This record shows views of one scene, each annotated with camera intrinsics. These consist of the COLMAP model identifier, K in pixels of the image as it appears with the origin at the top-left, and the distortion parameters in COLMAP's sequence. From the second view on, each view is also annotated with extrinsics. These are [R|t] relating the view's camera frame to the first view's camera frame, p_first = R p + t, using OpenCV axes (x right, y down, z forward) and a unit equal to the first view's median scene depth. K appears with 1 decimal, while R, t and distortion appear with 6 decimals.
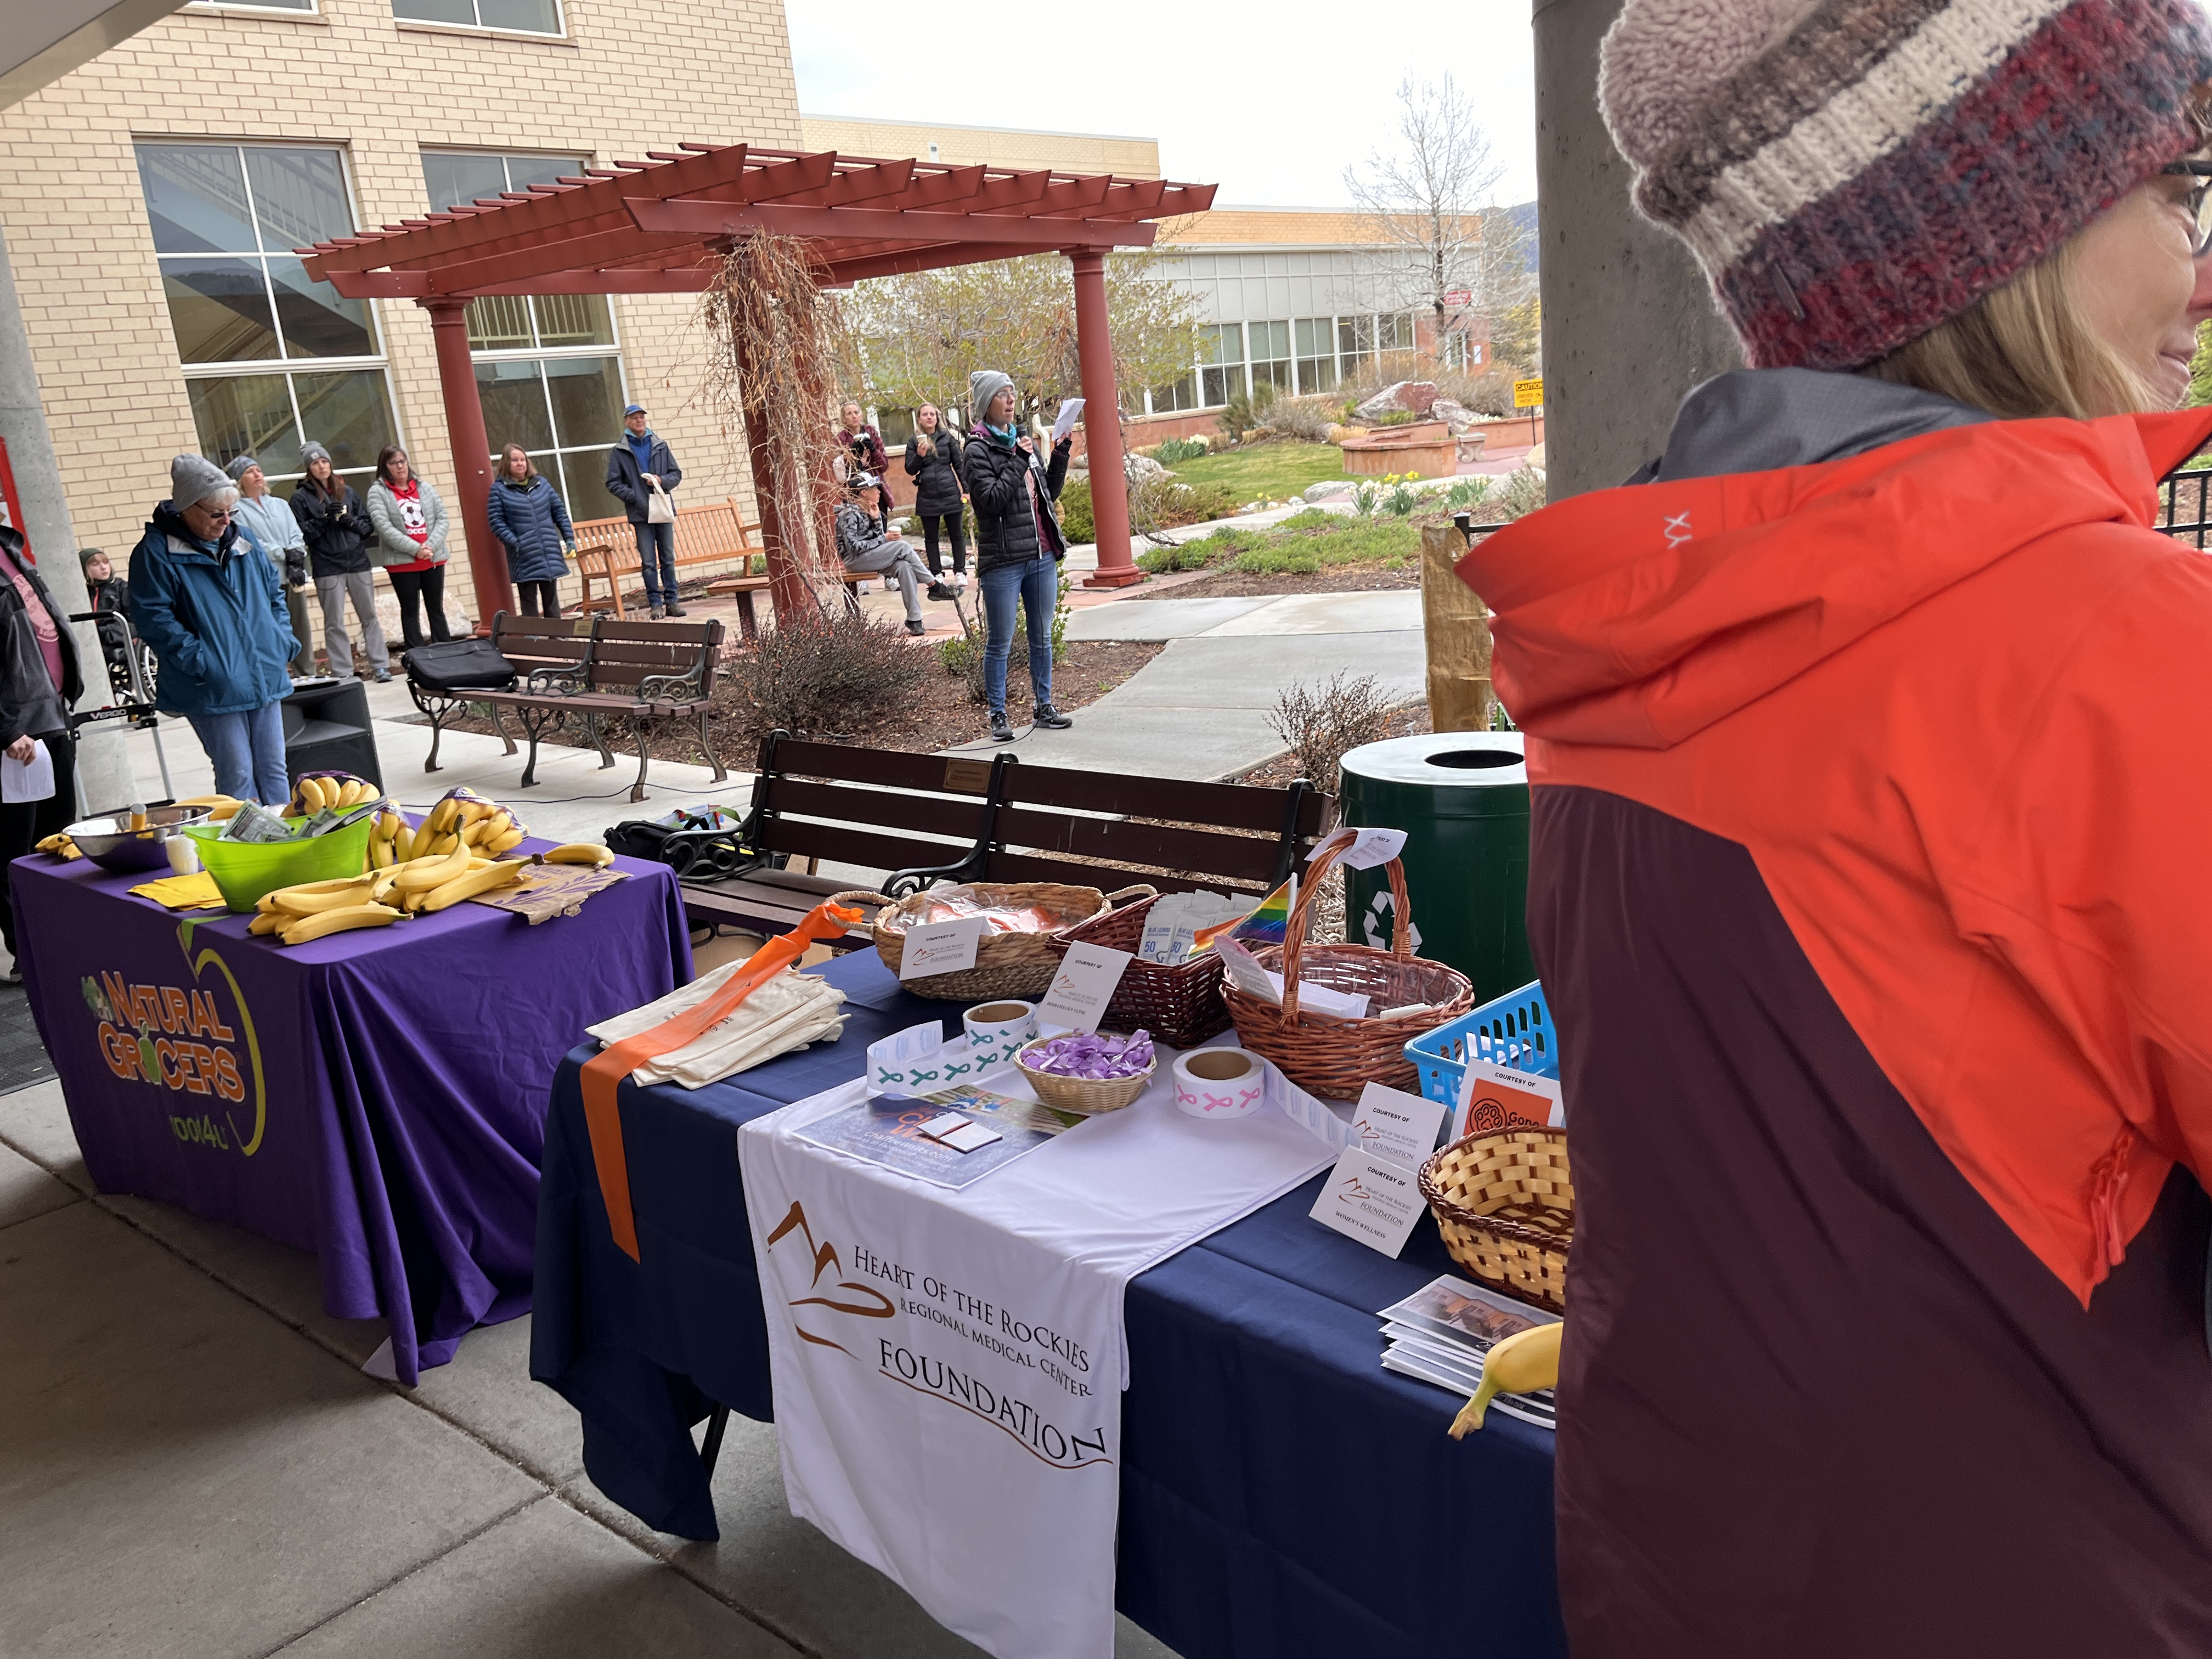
lens RADIAL K [[1677.8, 0, 1115.4], [0, 1677.8, 848.2], [0, 0, 1]] dist [-0.011419, -0.045635]
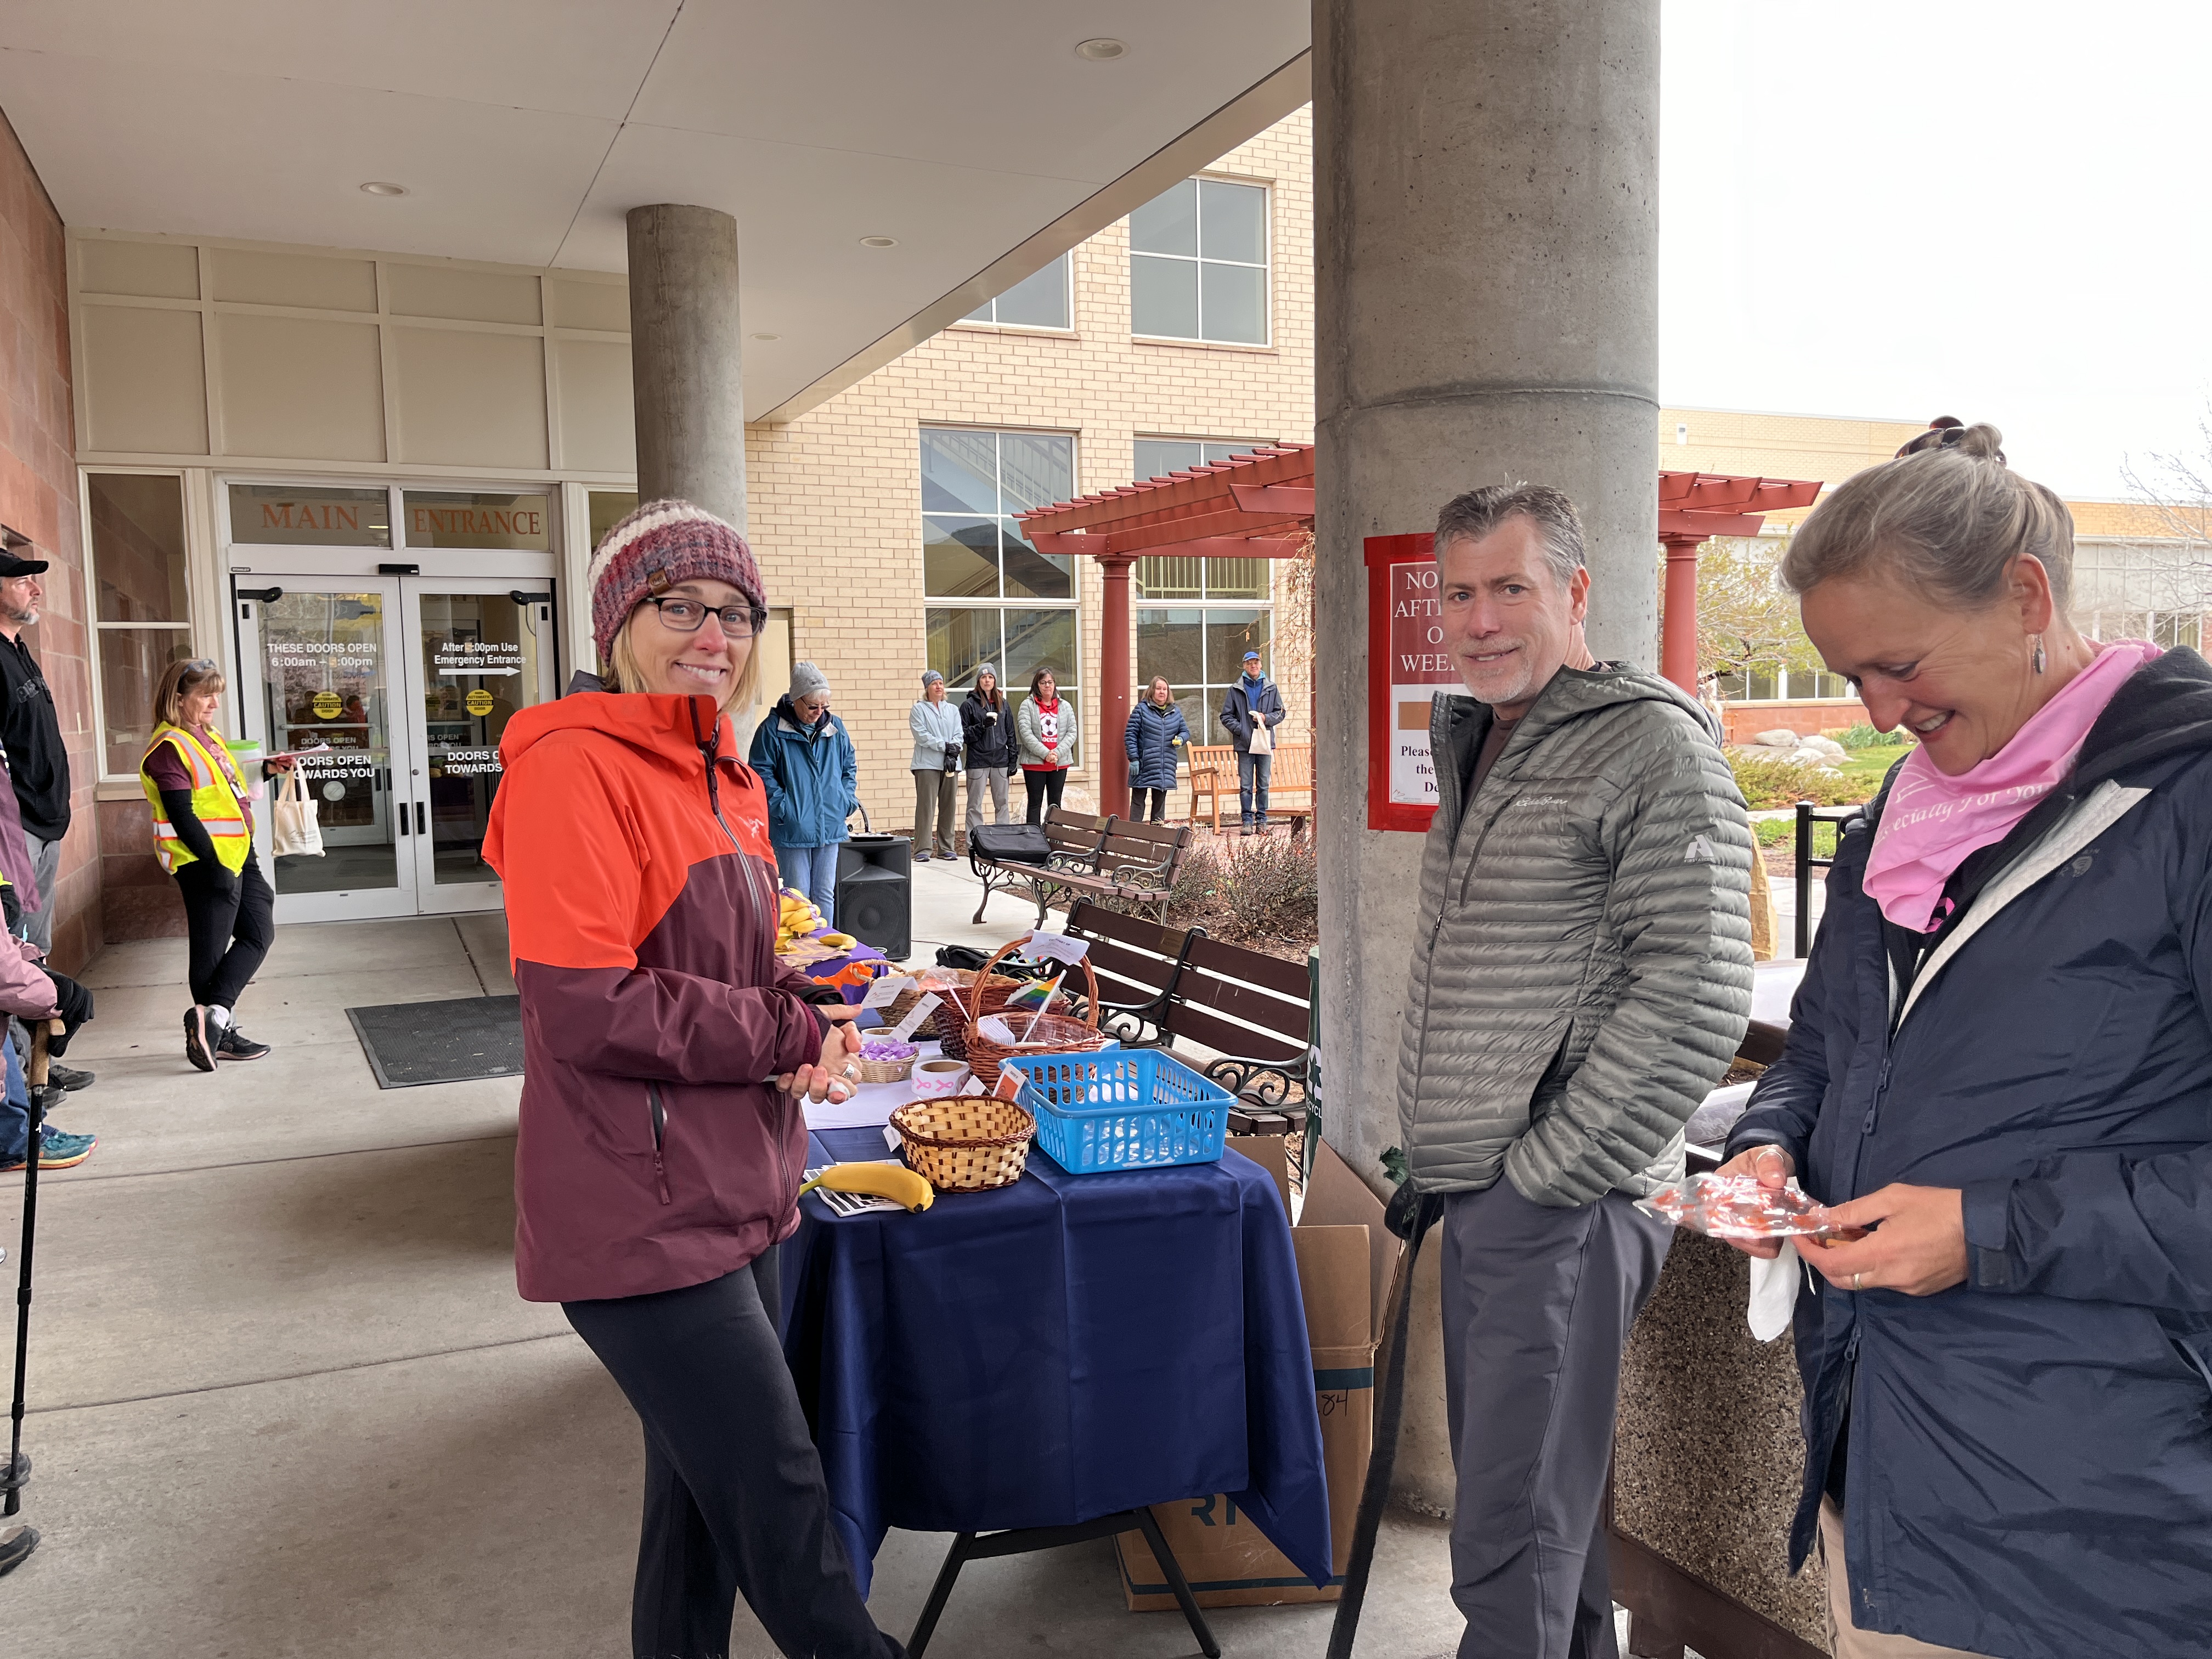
lens RADIAL K [[1677.8, 0, 1111.3], [0, 1677.8, 820.3], [0, 0, 1]] dist [-0.011419, -0.045635]
pose [[0.896133, 0.103921, -0.431446, 0.136309], [-0.173031, 0.977073, -0.124050, 0.010508], [0.408663, 0.185819, 0.893569, -0.058230]]
